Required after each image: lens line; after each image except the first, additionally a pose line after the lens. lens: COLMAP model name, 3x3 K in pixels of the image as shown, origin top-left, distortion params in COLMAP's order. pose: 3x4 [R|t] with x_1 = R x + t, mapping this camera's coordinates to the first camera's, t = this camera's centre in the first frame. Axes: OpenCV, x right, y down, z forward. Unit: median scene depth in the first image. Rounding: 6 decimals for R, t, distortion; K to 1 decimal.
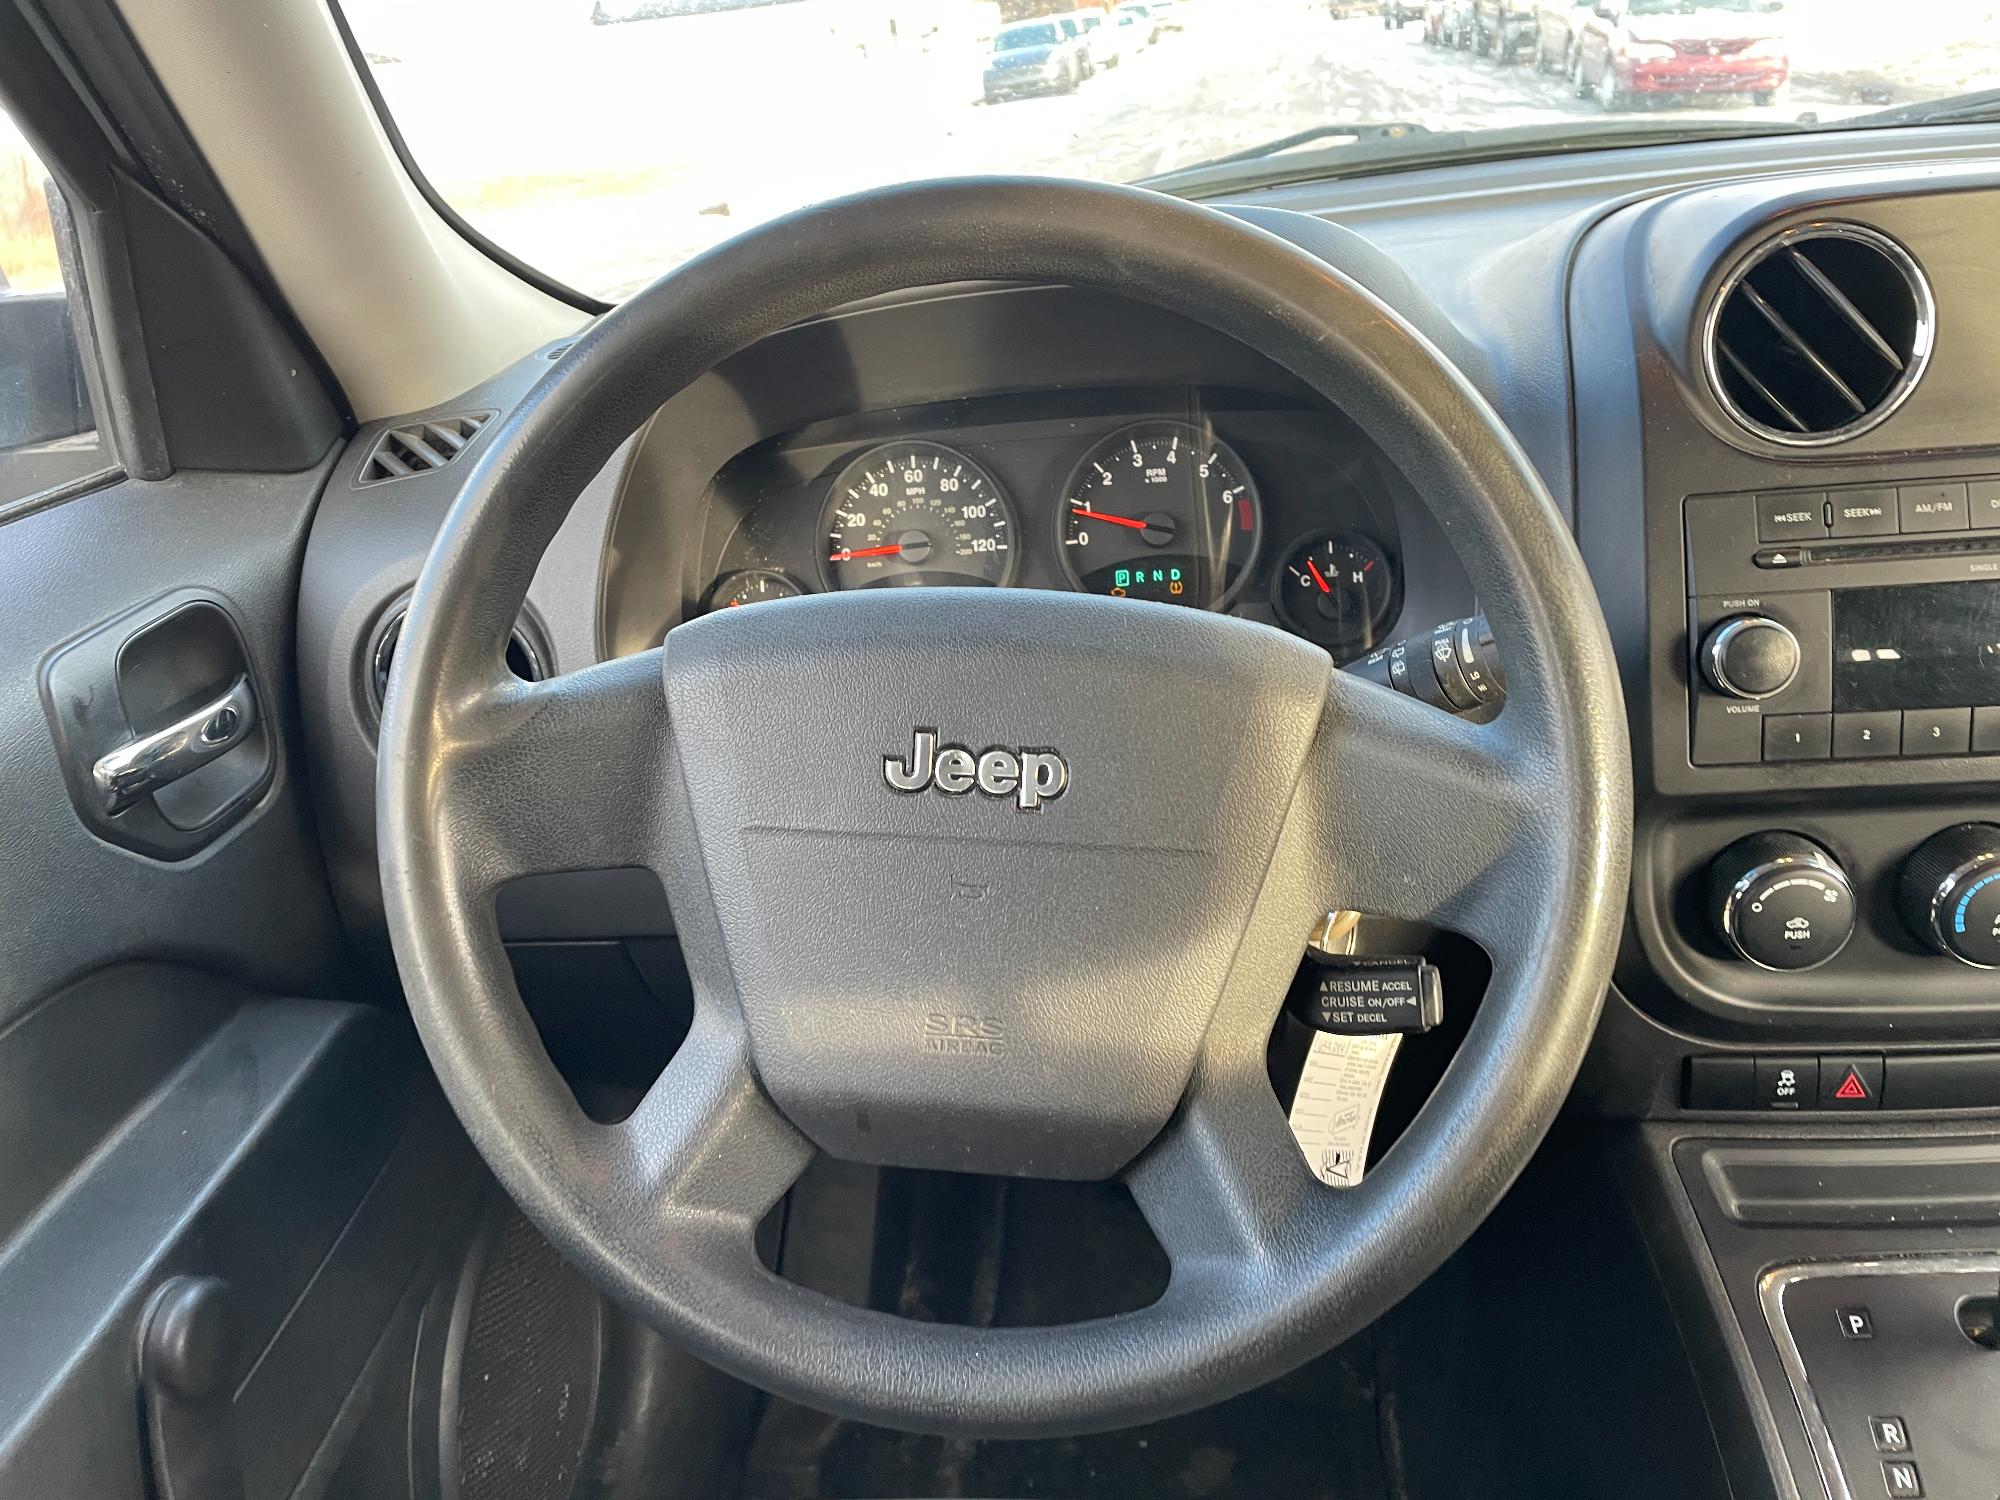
lens RADIAL K [[1508.3, 0, 969.6], [0, 1508.3, 756.0], [0, 0, 1]] dist [0.078599, -0.103334]
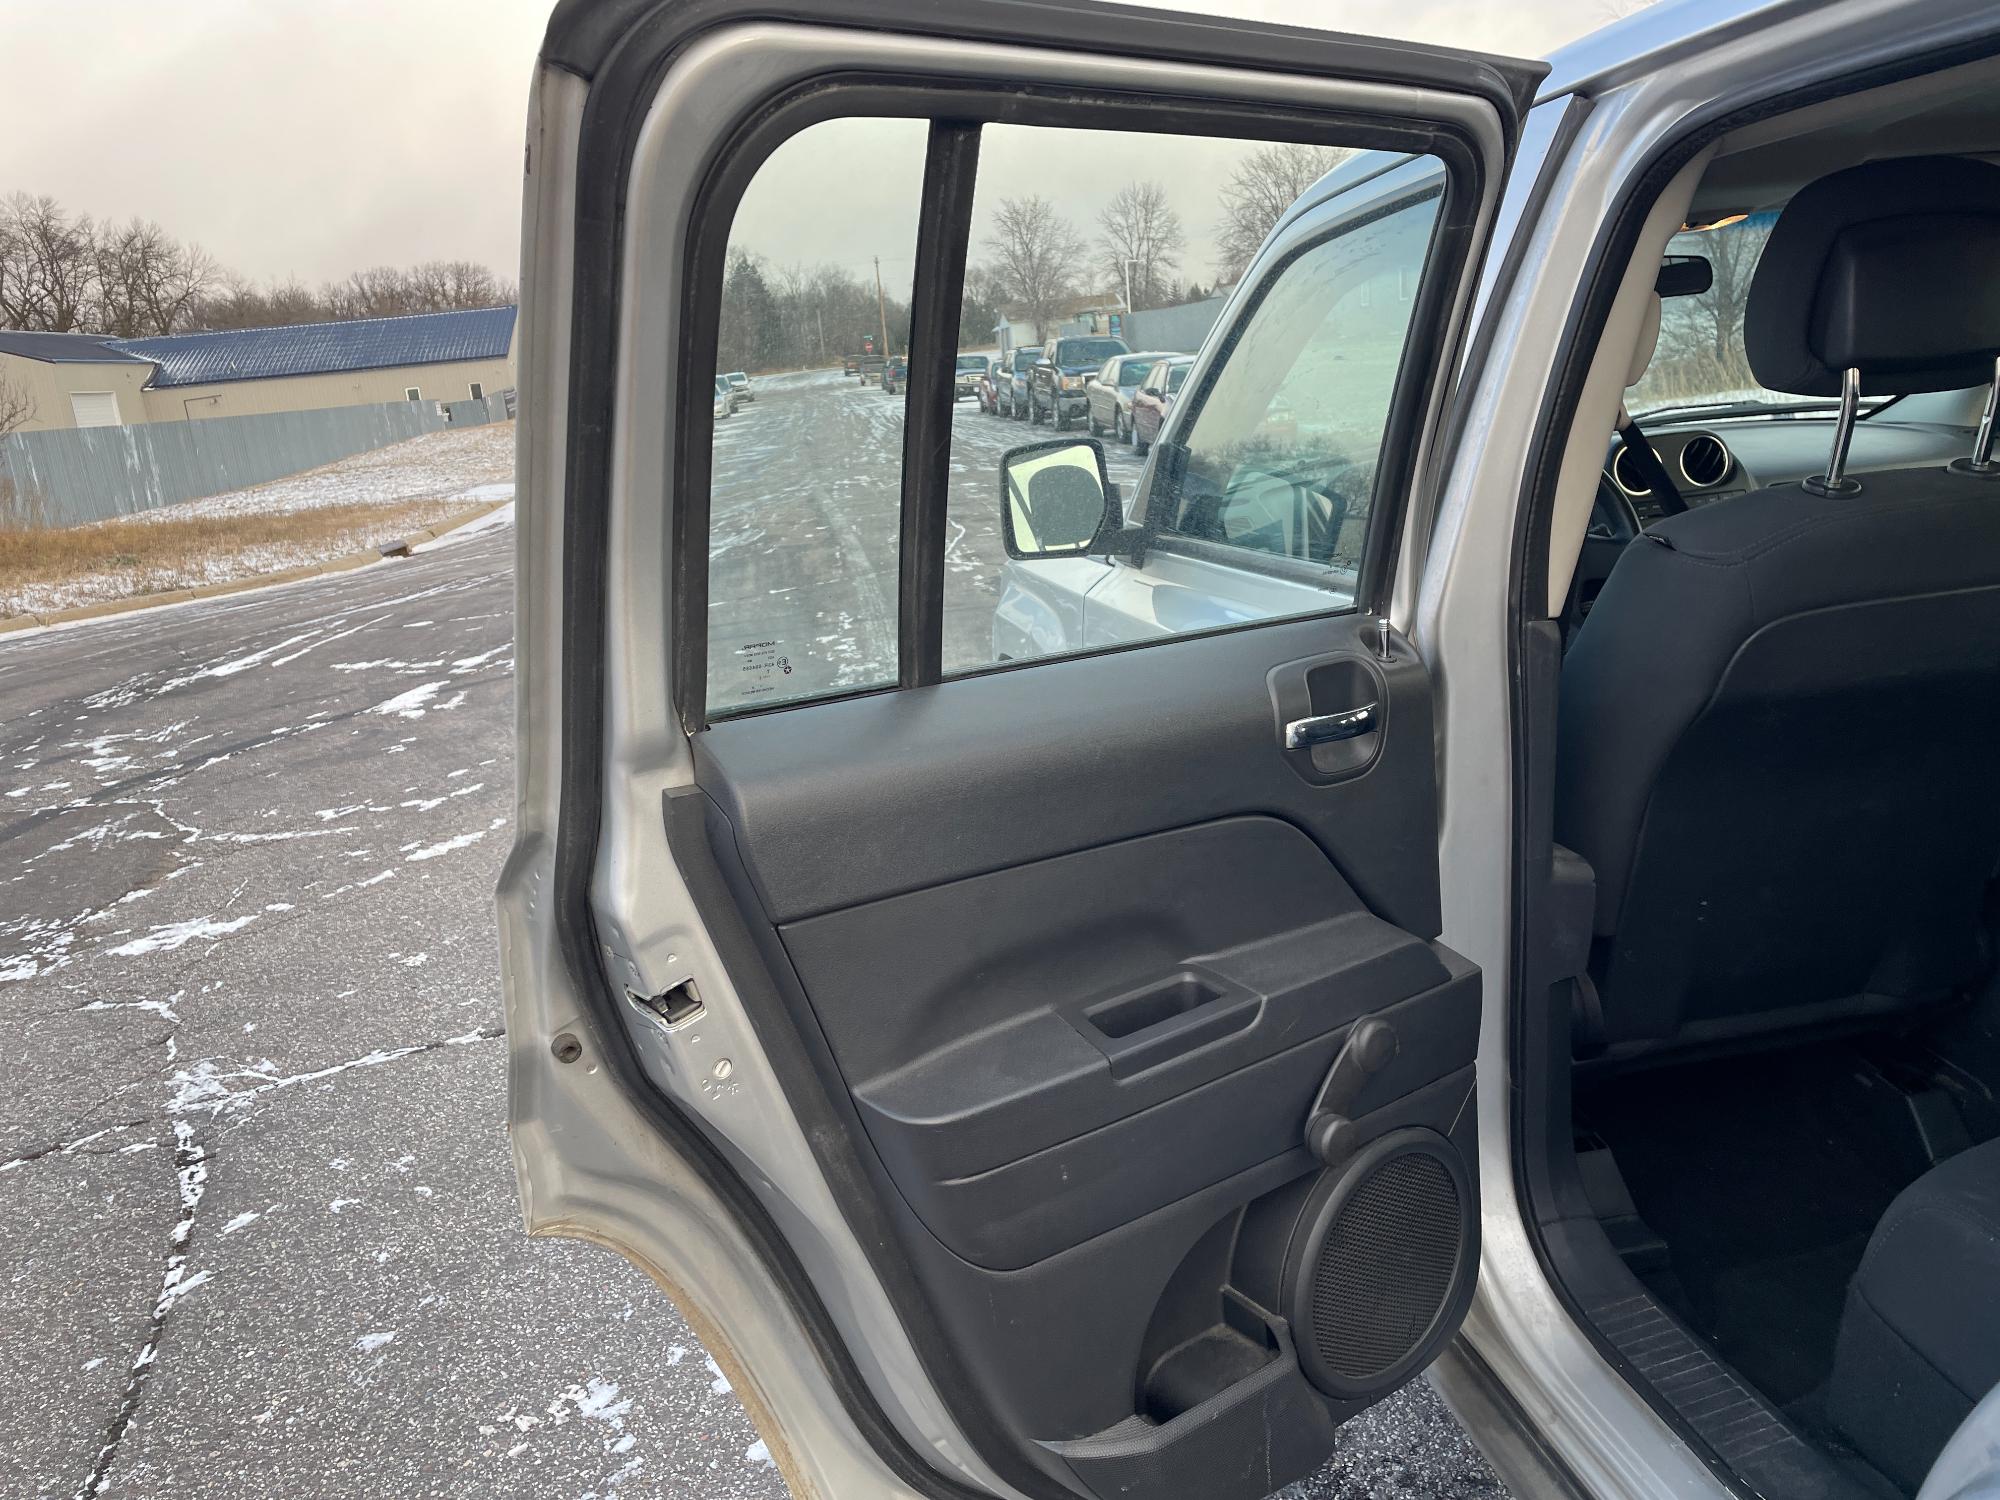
lens RADIAL K [[1508.3, 0, 985.2], [0, 1508.3, 750.4], [0, 0, 1]] dist [0.078599, -0.103334]
pose [[0.960234, -0.056428, 0.273437, -0.102285], [0.113835, 0.973389, -0.198884, 0.049712], [-0.254938, 0.222102, 0.941104, -0.104583]]
